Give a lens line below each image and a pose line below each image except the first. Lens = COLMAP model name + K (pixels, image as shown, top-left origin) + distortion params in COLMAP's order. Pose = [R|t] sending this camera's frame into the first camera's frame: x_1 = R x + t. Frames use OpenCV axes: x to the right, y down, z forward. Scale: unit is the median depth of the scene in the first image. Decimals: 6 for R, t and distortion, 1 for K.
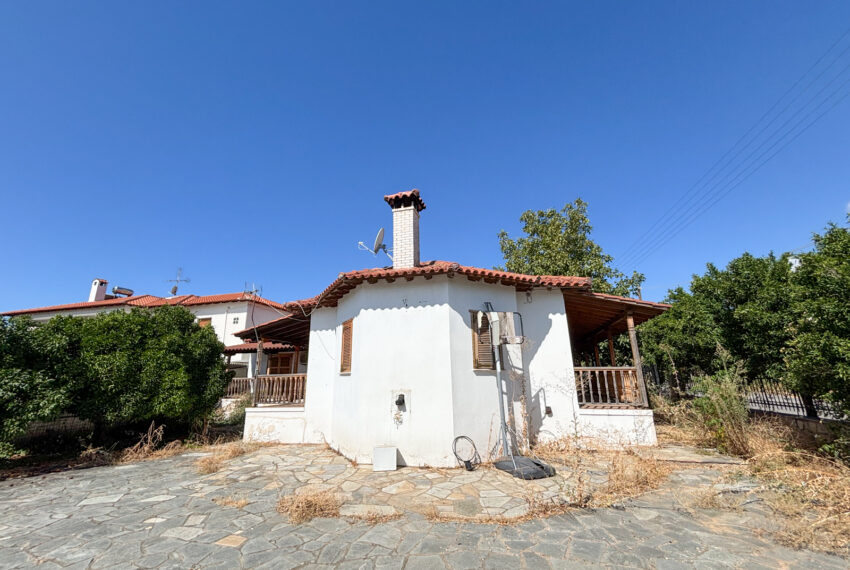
lens RADIAL K [[345.7, 0, 423.2], [0, 345.7, 287.9], [0, 0, 1]] dist [-0.006874, 0.000981]
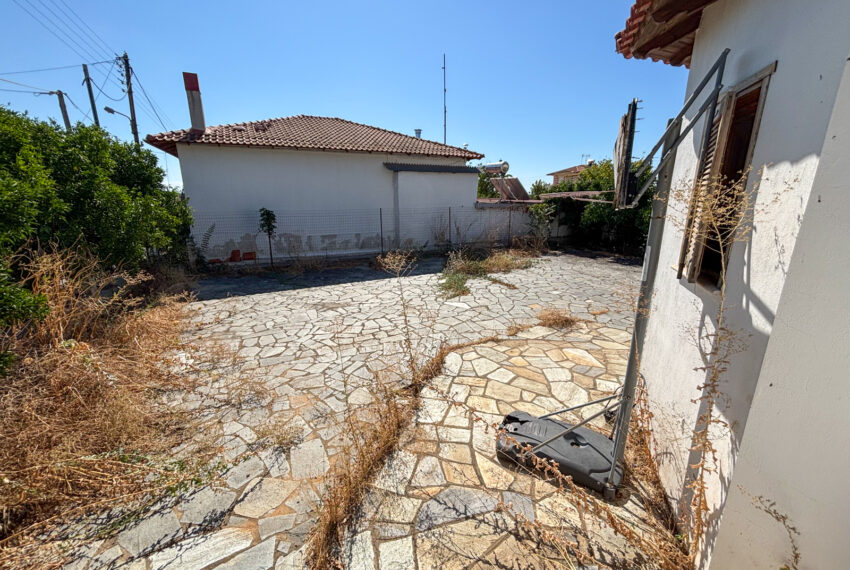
lens RADIAL K [[345.7, 0, 424.1], [0, 345.7, 286.1], [0, 0, 1]] dist [-0.006874, 0.000981]
pose [[-0.763847, 0.180119, -0.619754, 0.903832], [0.184926, 0.981086, 0.057211, 0.265935], [0.618336, -0.070909, -0.782708, 1.629717]]
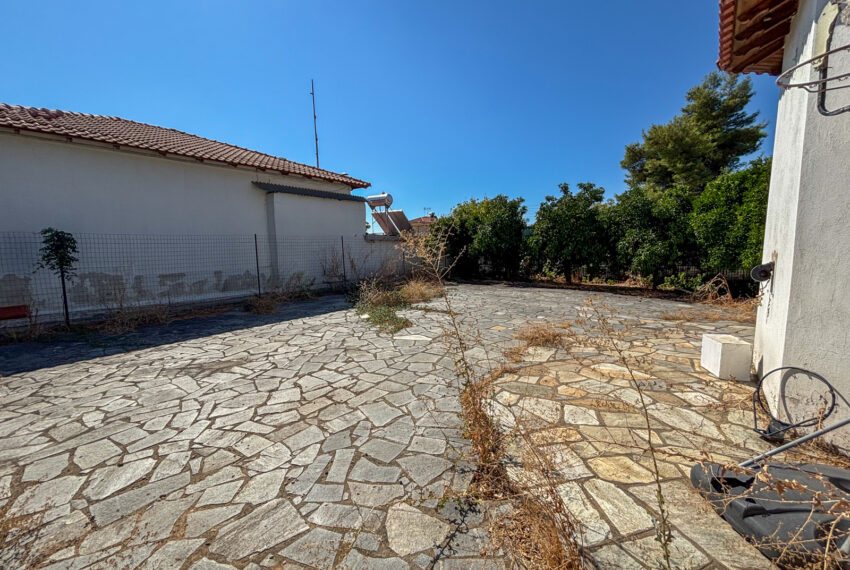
lens RADIAL K [[345.7, 0, 428.7], [0, 345.7, 286.3], [0, 0, 1]] dist [-0.006874, 0.000981]
pose [[-0.414742, 0.126790, -0.901062, 0.849789], [0.259867, 0.965508, 0.016247, 0.290584], [0.872043, -0.227418, -0.433385, 1.089968]]
